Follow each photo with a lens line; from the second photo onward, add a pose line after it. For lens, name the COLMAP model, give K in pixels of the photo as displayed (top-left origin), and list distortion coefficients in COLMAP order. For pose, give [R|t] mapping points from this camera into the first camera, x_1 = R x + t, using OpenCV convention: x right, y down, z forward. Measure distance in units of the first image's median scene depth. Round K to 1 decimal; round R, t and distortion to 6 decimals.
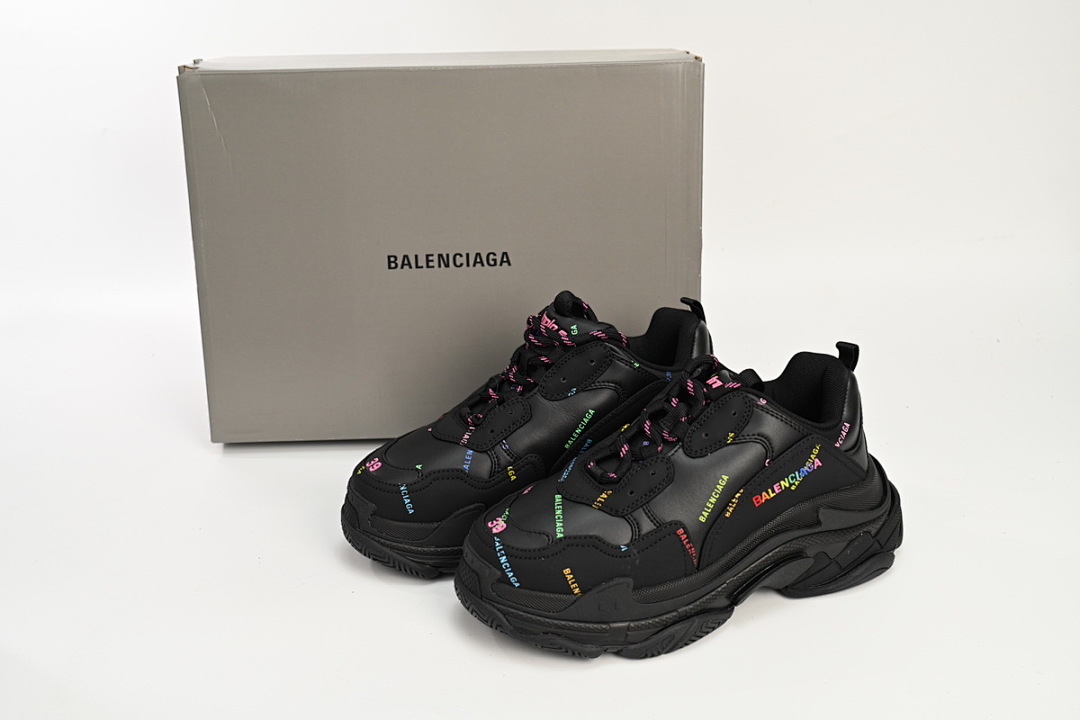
lens RADIAL K [[1260.5, 0, 532.3], [0, 1260.5, 356.0], [0, 0, 1]] dist [-0.003140, 0.000000]
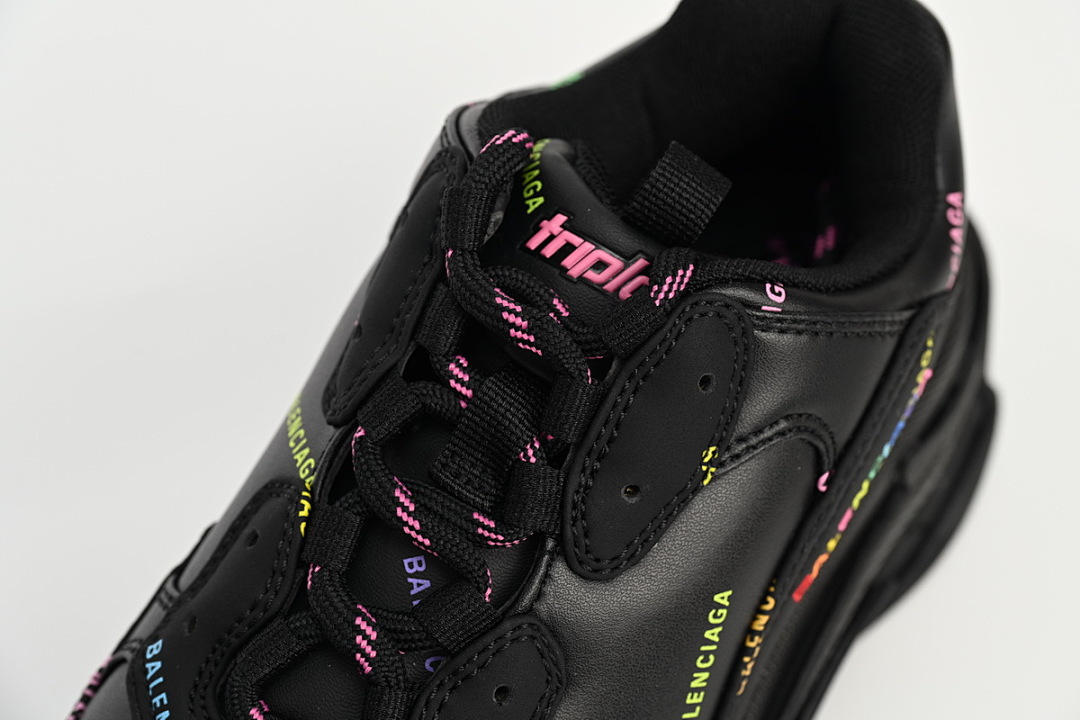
lens RADIAL K [[2180.3, 0, 540.3], [0, 2180.3, 359.9], [0, 0, 1]] dist [-0.002347, 0.000000]
pose [[0.849433, -0.390592, 0.354827, -0.037334], [0.154994, 0.827419, 0.539773, -0.221180], [-0.504421, -0.403505, 0.763376, 0.657006]]
